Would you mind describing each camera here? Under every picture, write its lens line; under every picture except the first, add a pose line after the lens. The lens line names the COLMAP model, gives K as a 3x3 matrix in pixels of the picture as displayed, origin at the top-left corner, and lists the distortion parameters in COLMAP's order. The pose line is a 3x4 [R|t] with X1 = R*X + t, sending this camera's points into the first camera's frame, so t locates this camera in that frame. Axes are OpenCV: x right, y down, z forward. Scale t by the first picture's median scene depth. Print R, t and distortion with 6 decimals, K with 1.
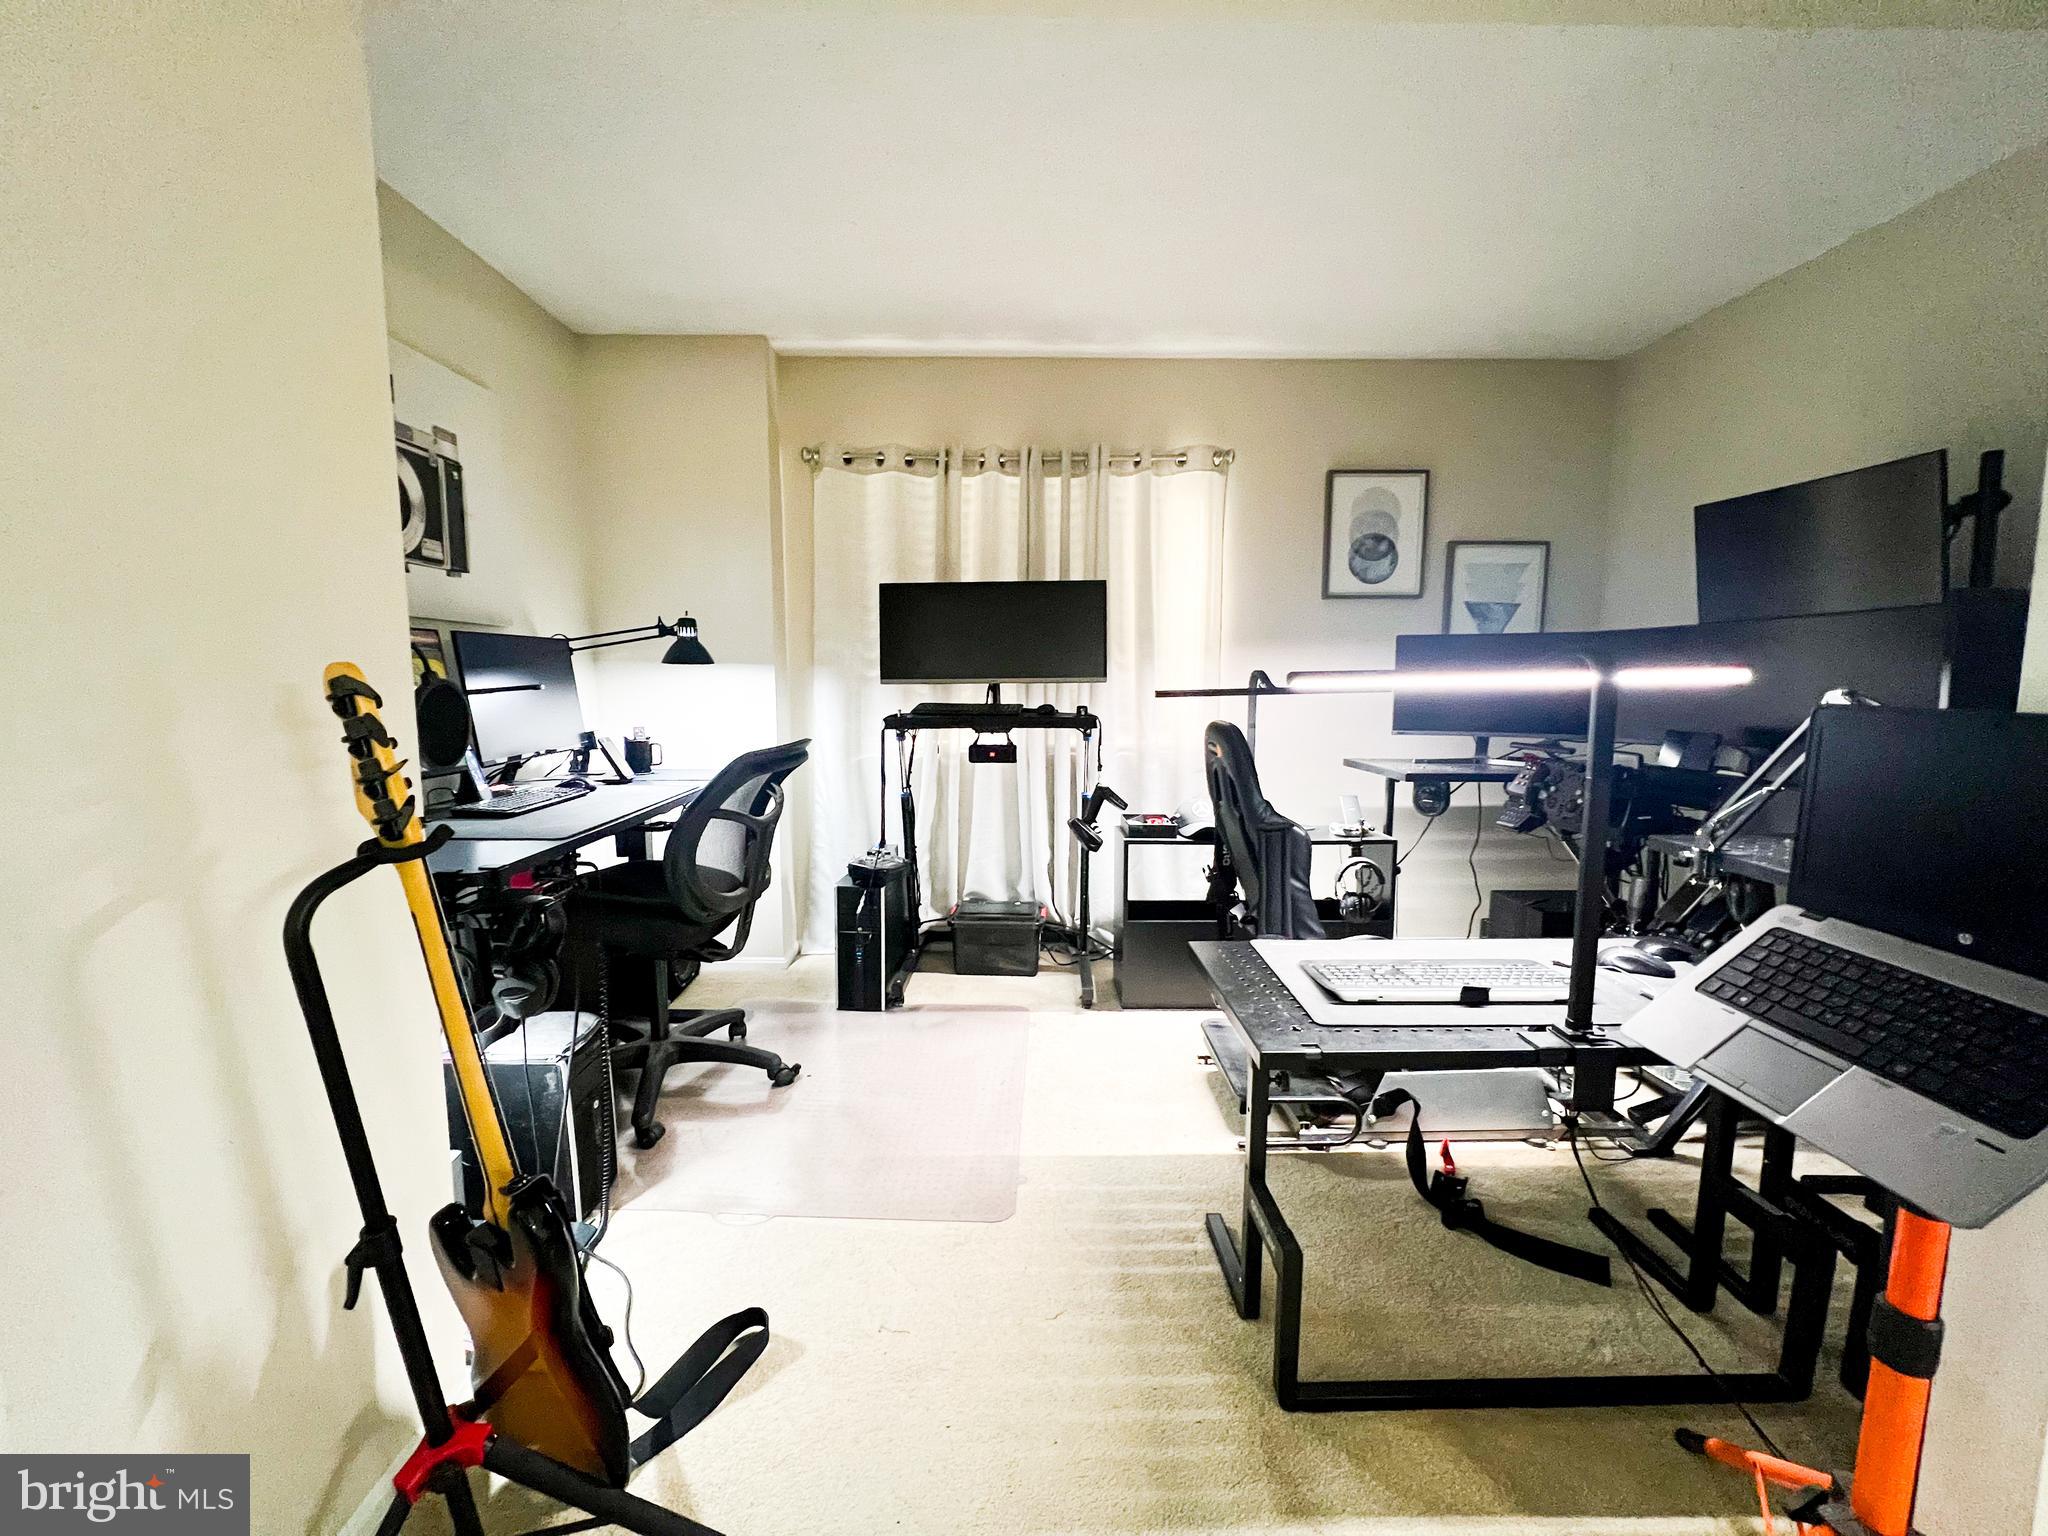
lens RADIAL K [[823.4, 0, 1018.9], [0, 823.4, 766.5], [0, 0, 1]] dist [-0.001404, 0.000733]
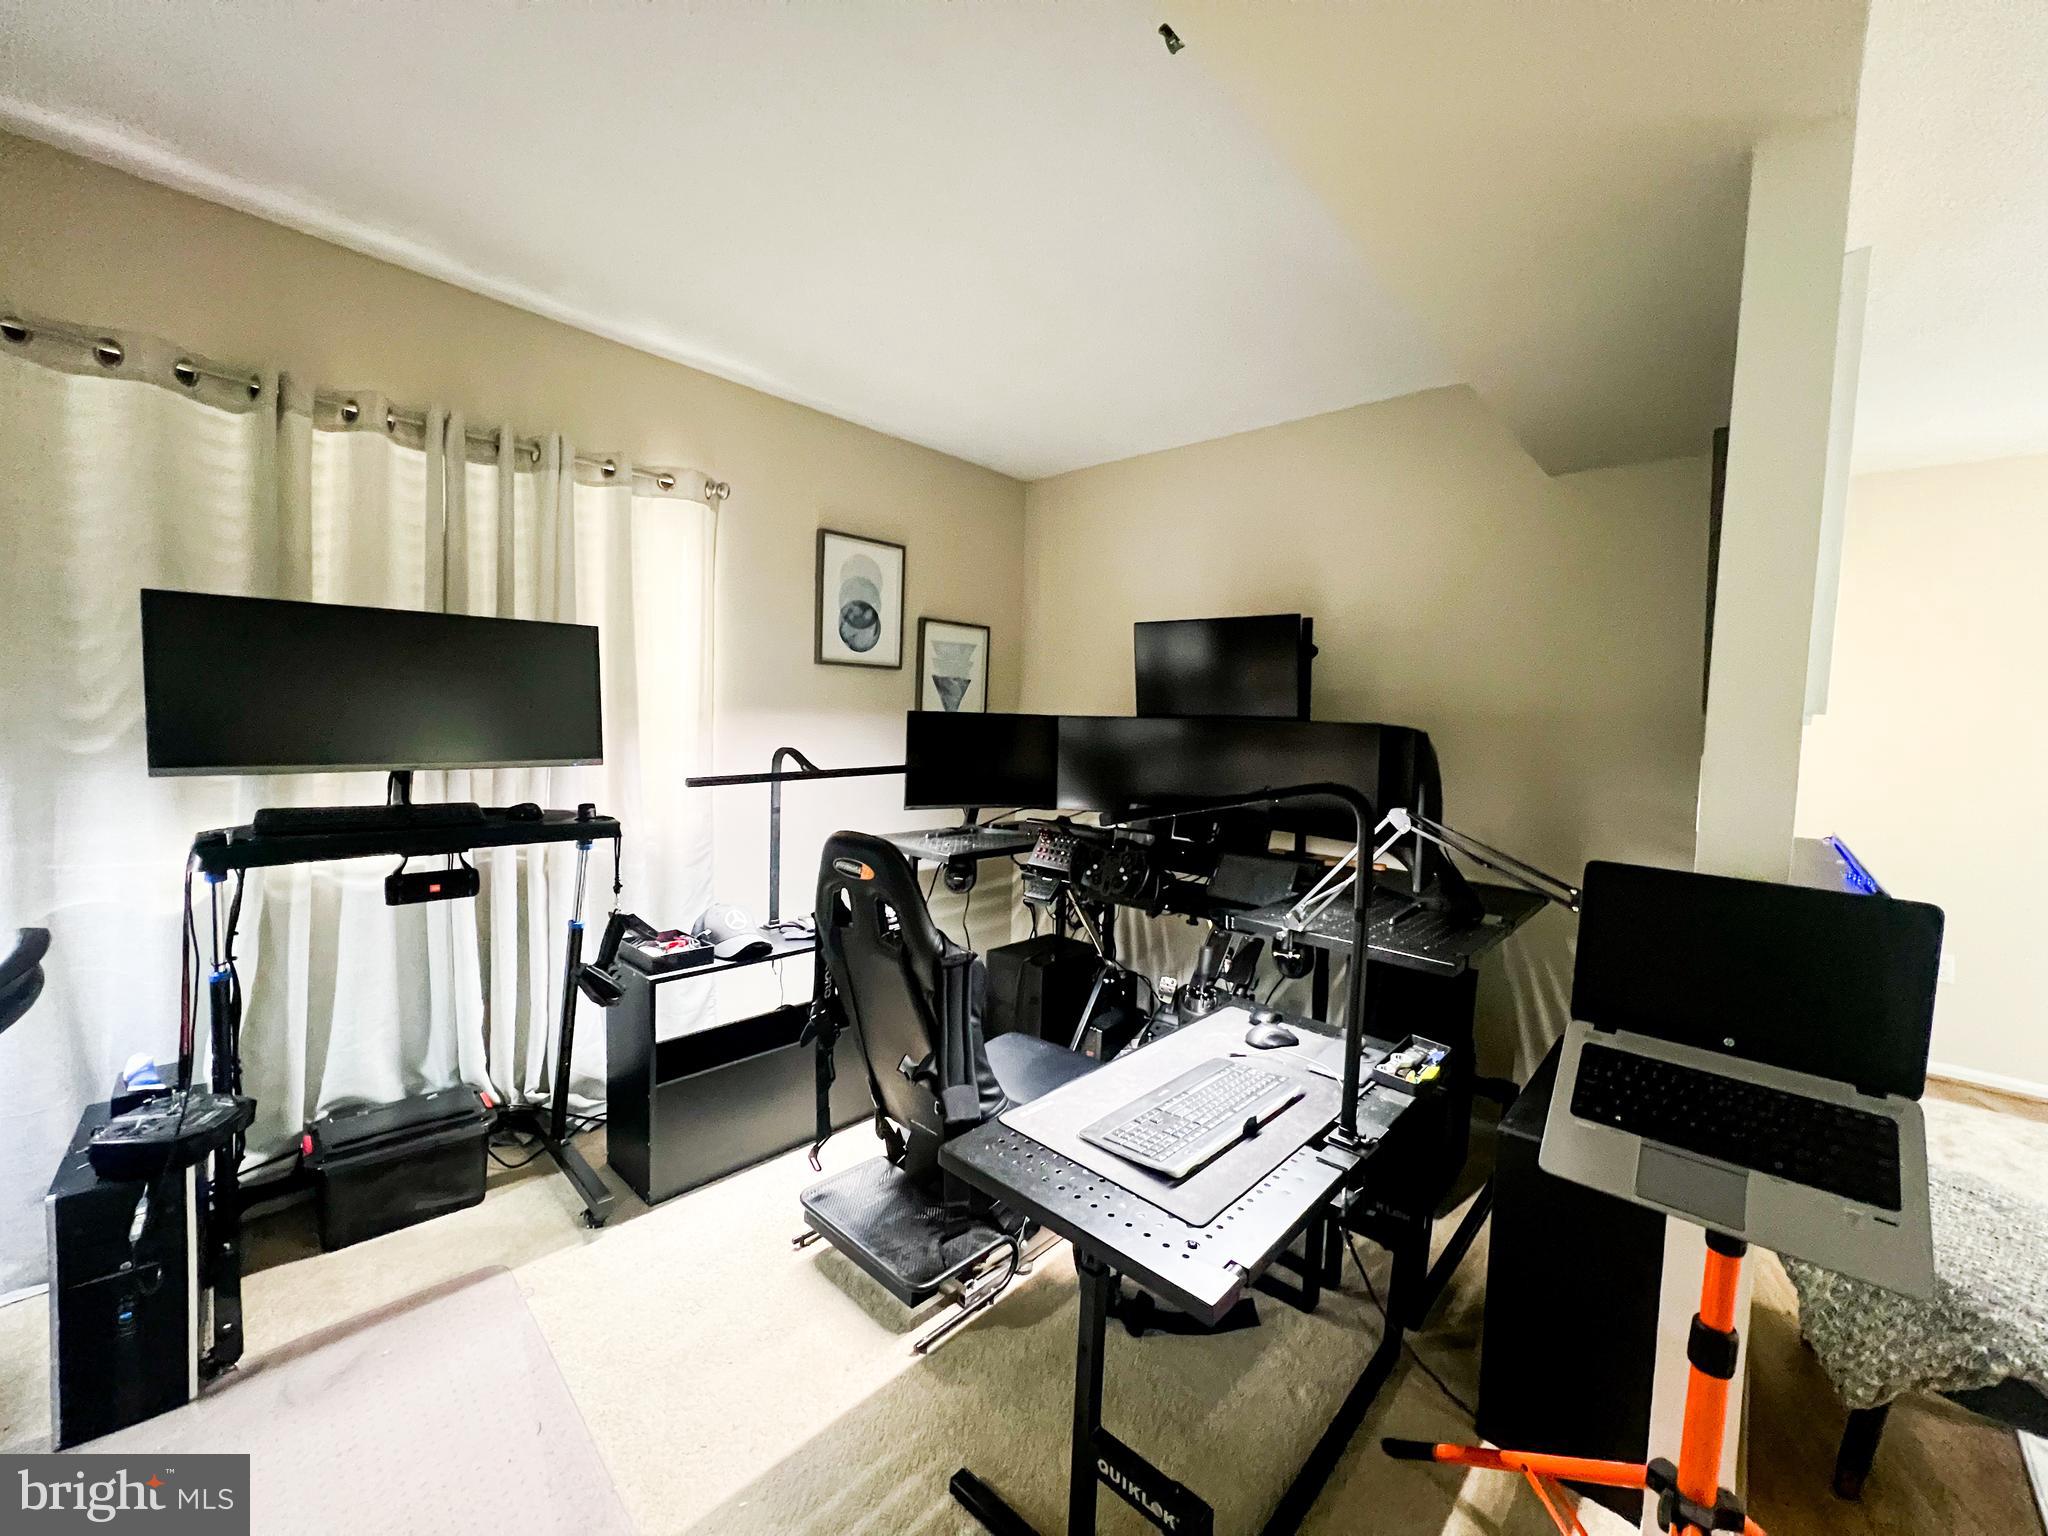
lens RADIAL K [[821.1, 0, 1025.1], [0, 821.1, 770.1], [0, 0, 1]] dist [-0.001600, 0.001437]
pose [[0.687125, -0.026004, 0.726073, -0.153229], [0.047535, 0.998827, -0.009212, -0.068296], [-0.724982, 0.040843, 0.687556, 0.209493]]
